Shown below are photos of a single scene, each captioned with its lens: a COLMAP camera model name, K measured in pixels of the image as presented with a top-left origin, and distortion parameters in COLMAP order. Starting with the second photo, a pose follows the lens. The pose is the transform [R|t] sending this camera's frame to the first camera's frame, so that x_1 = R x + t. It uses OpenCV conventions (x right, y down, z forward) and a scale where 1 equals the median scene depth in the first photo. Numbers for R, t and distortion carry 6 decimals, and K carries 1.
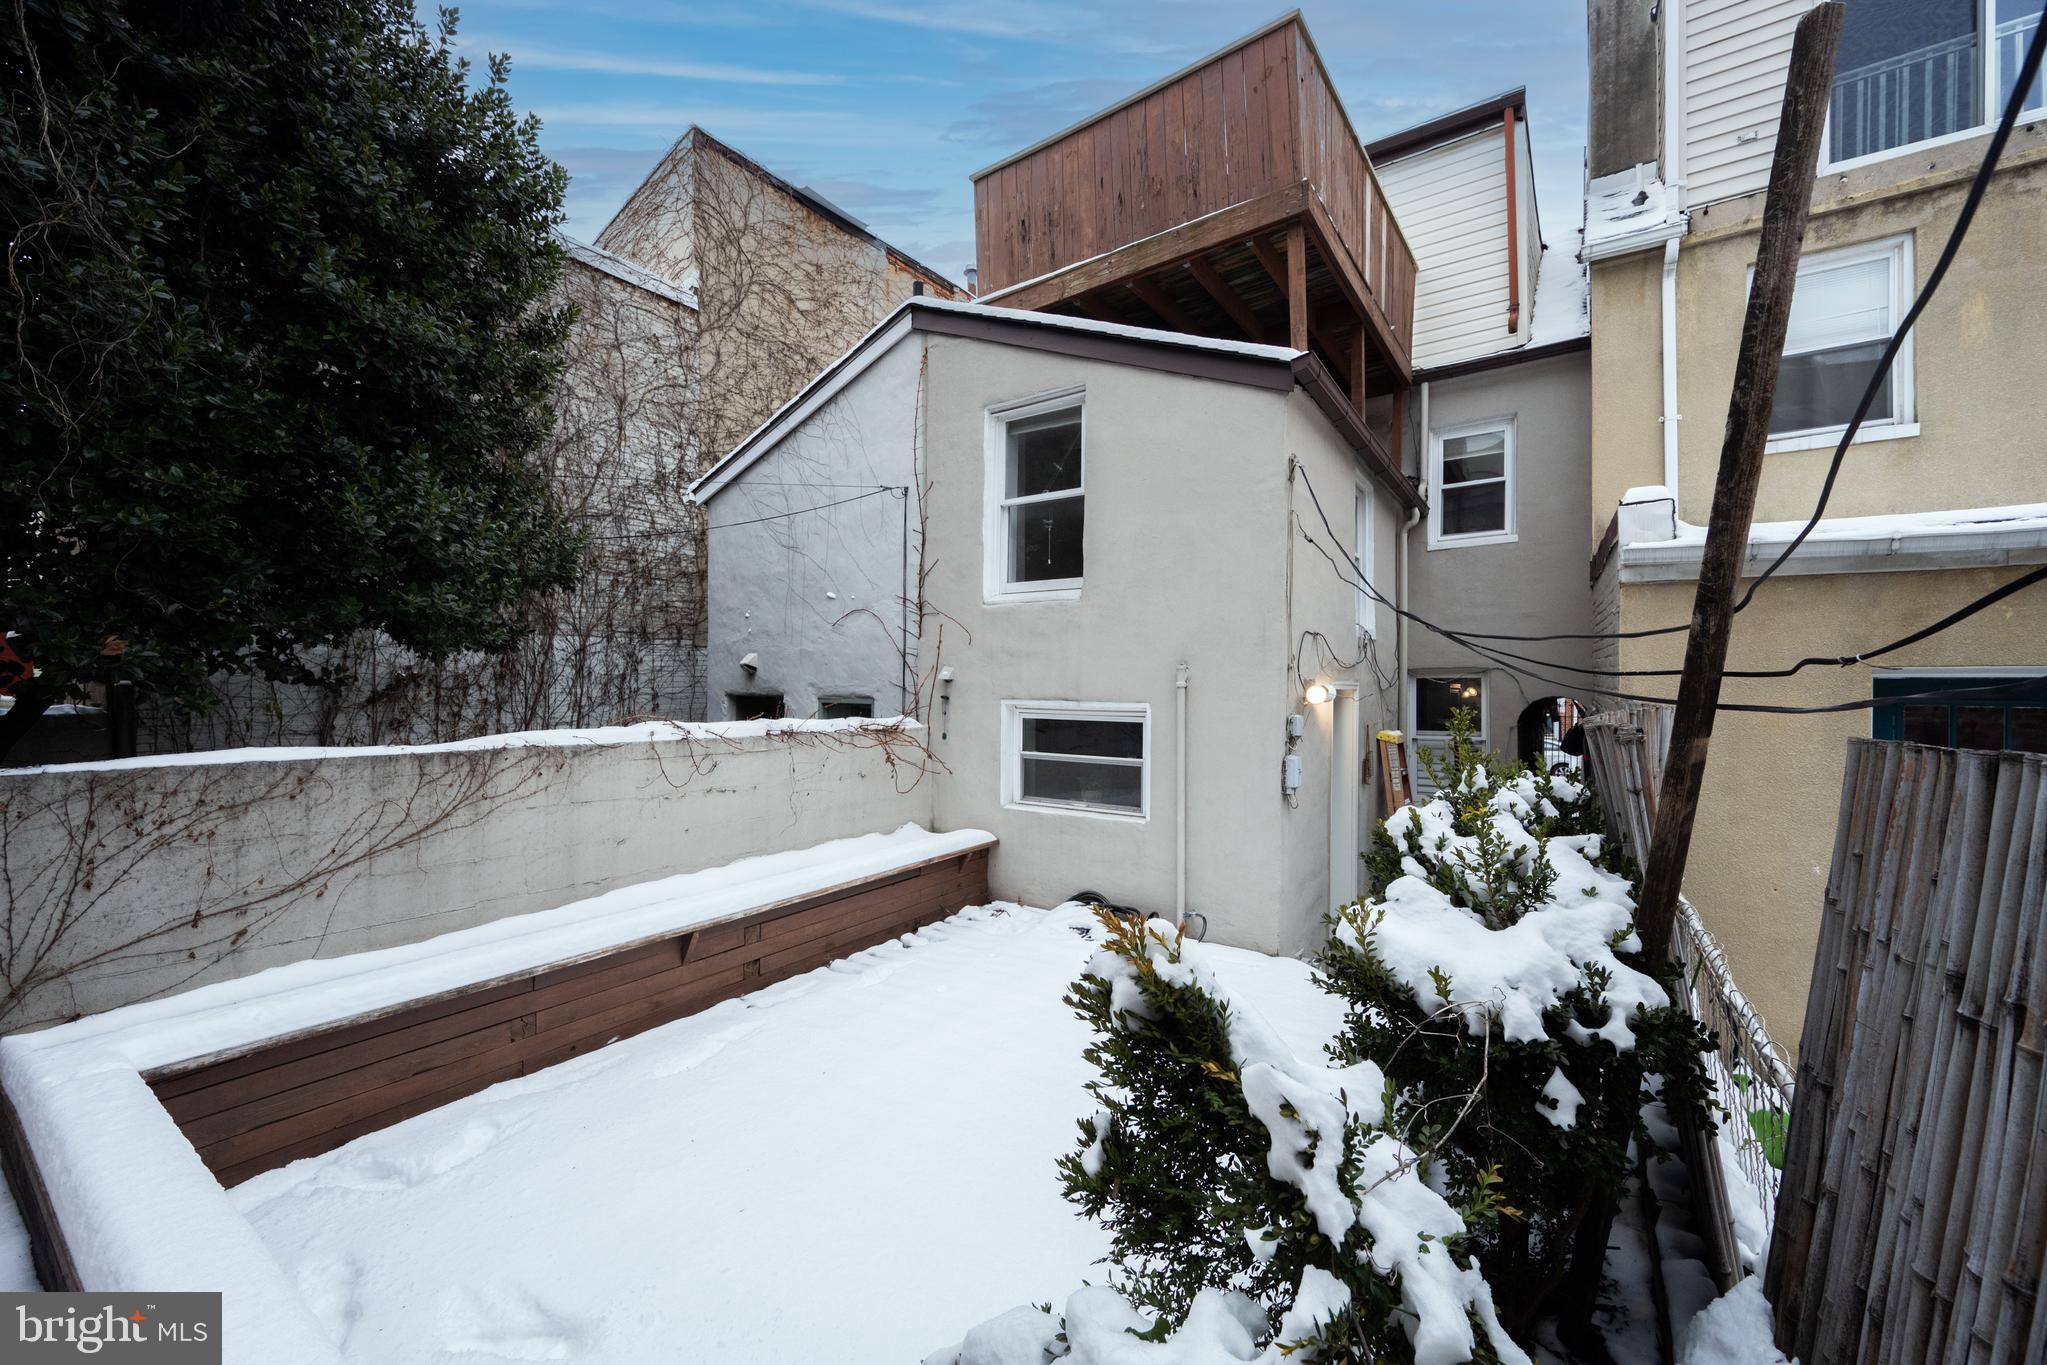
lens RADIAL K [[819.5, 0, 1024.2], [0, 819.5, 689.0], [0, 0, 1]] dist [0.001950, 0.000038]
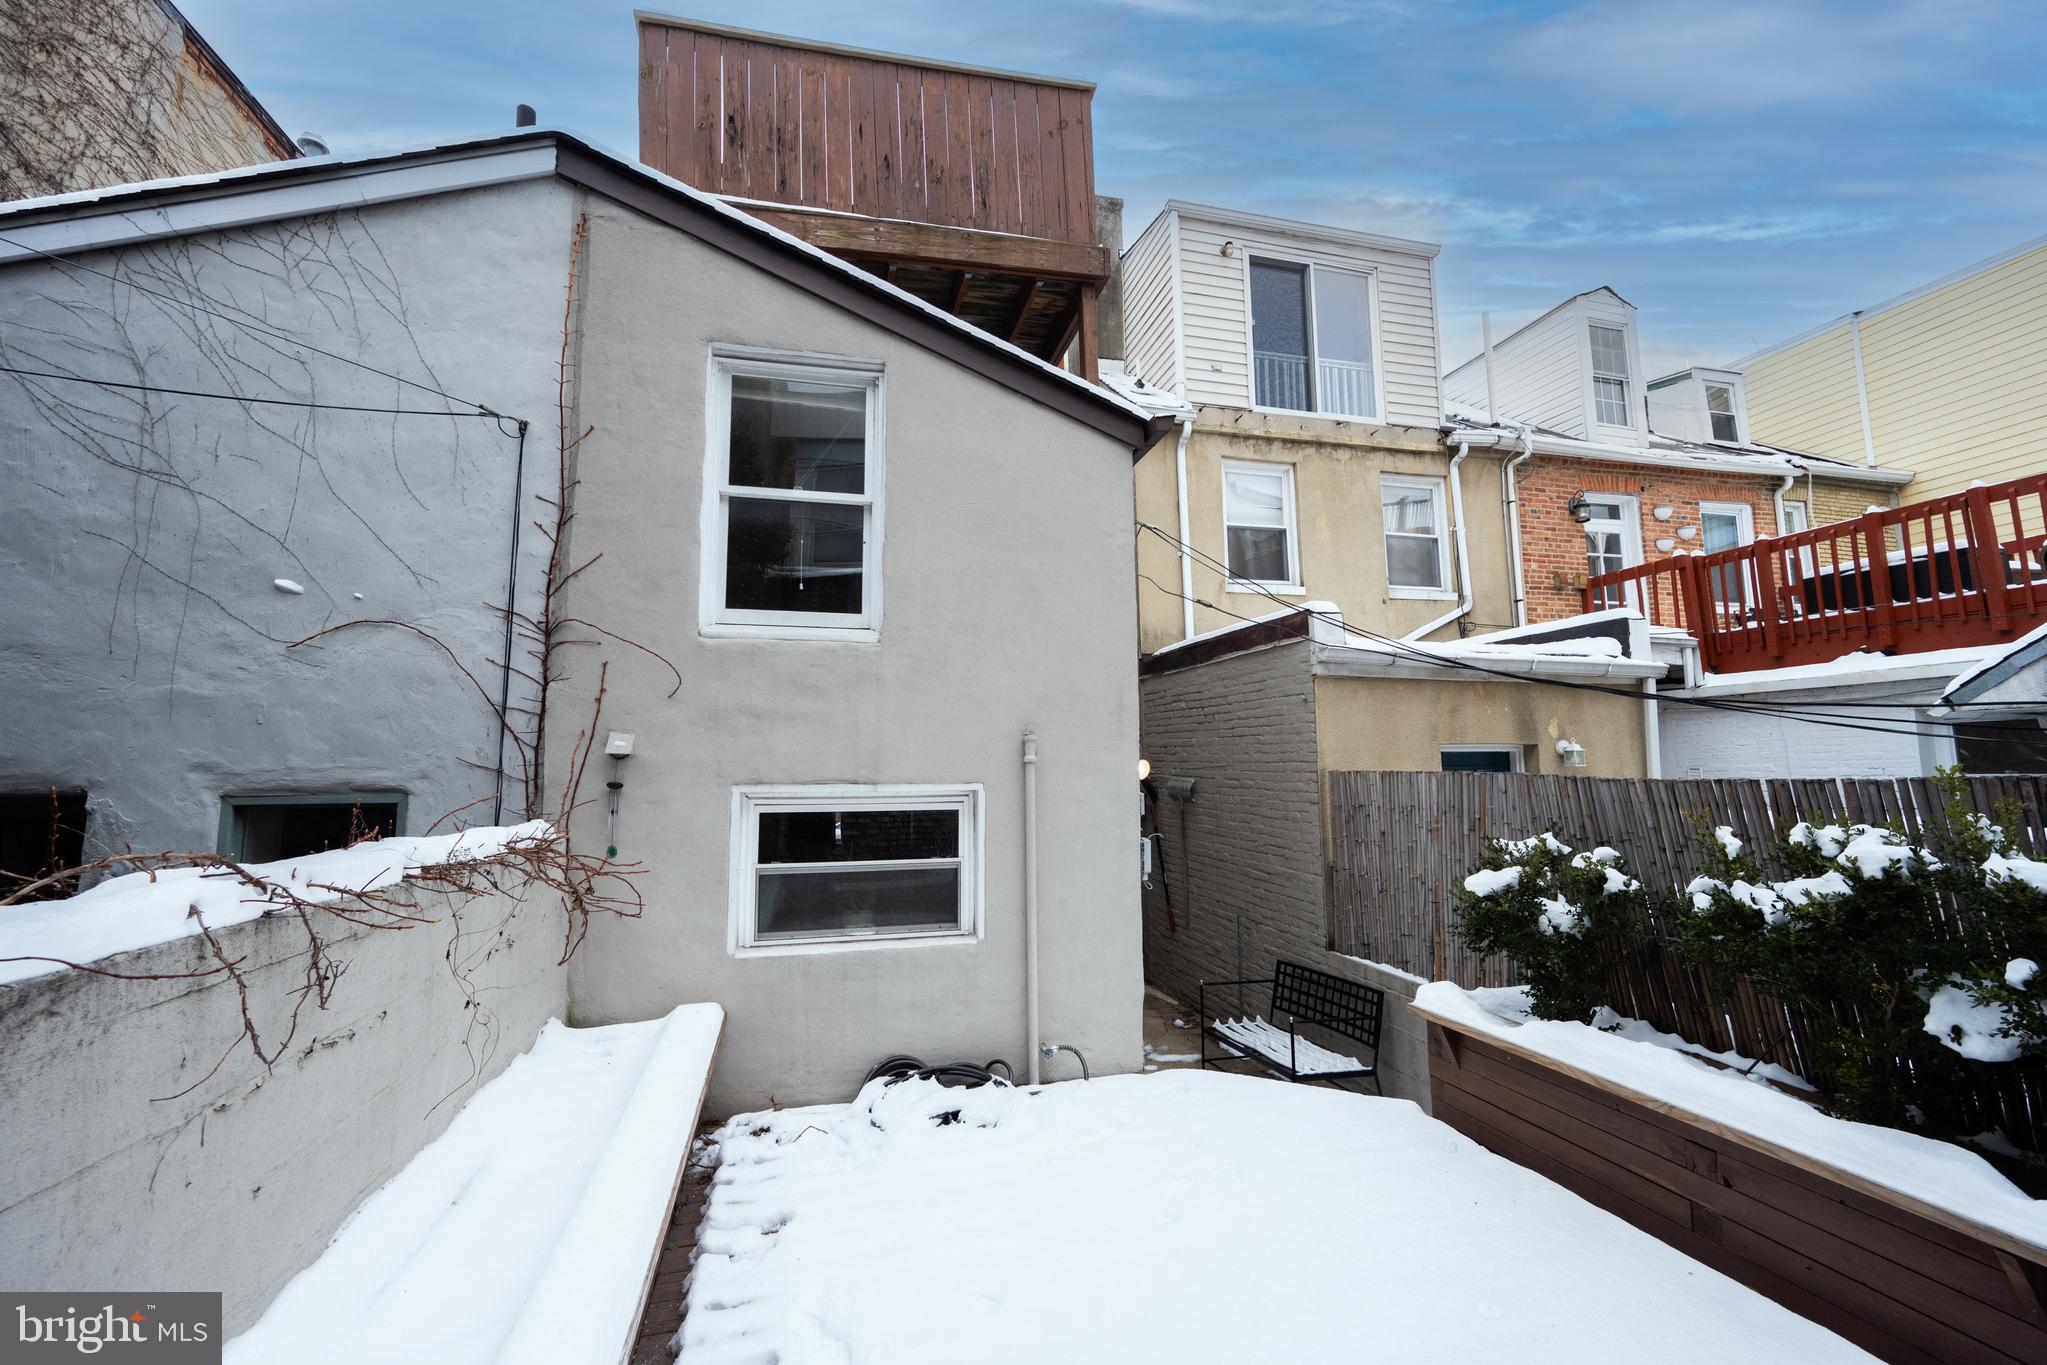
lens RADIAL K [[818.4, 0, 1027.7], [0, 818.4, 686.8], [0, 0, 1]] dist [-0.001995, 0.000027]
pose [[0.654431, 0.065883, 0.753246, -0.349388], [0.016367, 0.994729, -0.101225, 0.004254], [-0.755945, 0.078573, 0.649903, 0.387526]]
